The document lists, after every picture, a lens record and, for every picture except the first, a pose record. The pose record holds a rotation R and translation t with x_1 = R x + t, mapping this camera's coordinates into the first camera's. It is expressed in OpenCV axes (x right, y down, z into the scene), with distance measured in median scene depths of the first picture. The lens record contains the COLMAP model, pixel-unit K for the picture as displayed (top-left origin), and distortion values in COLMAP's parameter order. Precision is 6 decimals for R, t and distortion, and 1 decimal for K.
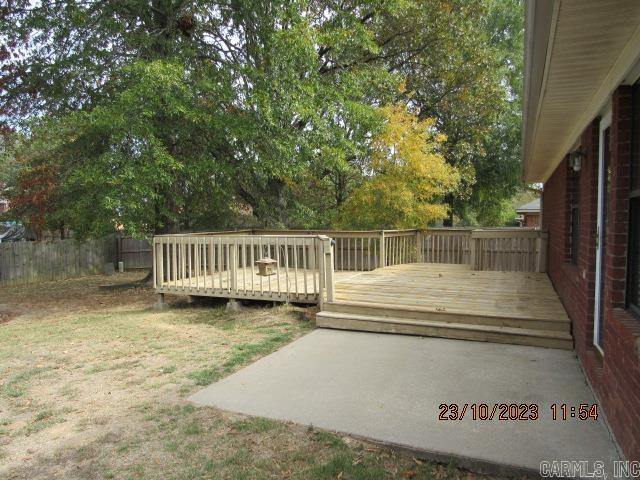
lens RADIAL K [[448.0, 0, 320.0], [0, 448.0, 240.0], [0, 0, 1]] dist [-0.011370, -0.008523]
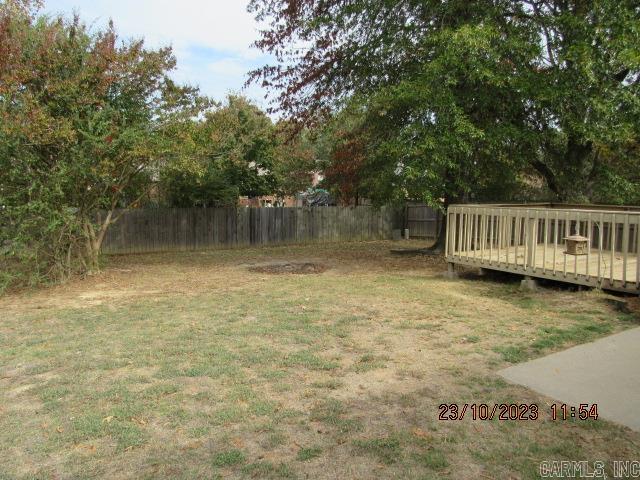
lens RADIAL K [[448.5, 0, 320.0], [0, 448.5, 240.0], [0, 0, 1]] dist [-0.007461, 0.000961]
pose [[0.842195, 0.077312, -0.533601, -0.069927], [-0.044400, 0.996250, 0.074266, 0.006262], [0.537341, -0.038855, 0.842469, -0.012357]]
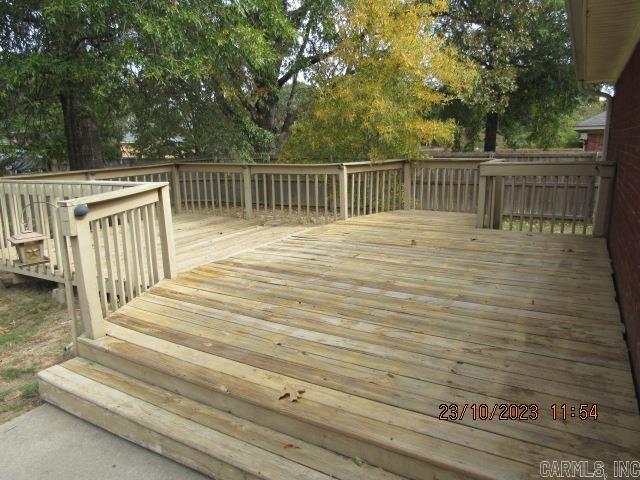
lens RADIAL K [[448.0, 0, 320.0], [0, 448.0, 240.0], [0, 0, 1]] dist [-0.011370, -0.008523]
pose [[0.993962, 0.004969, -0.109608, 0.229778], [0.013444, 0.985932, 0.166607, -0.025621], [0.108894, -0.167075, 0.979912, 0.443918]]
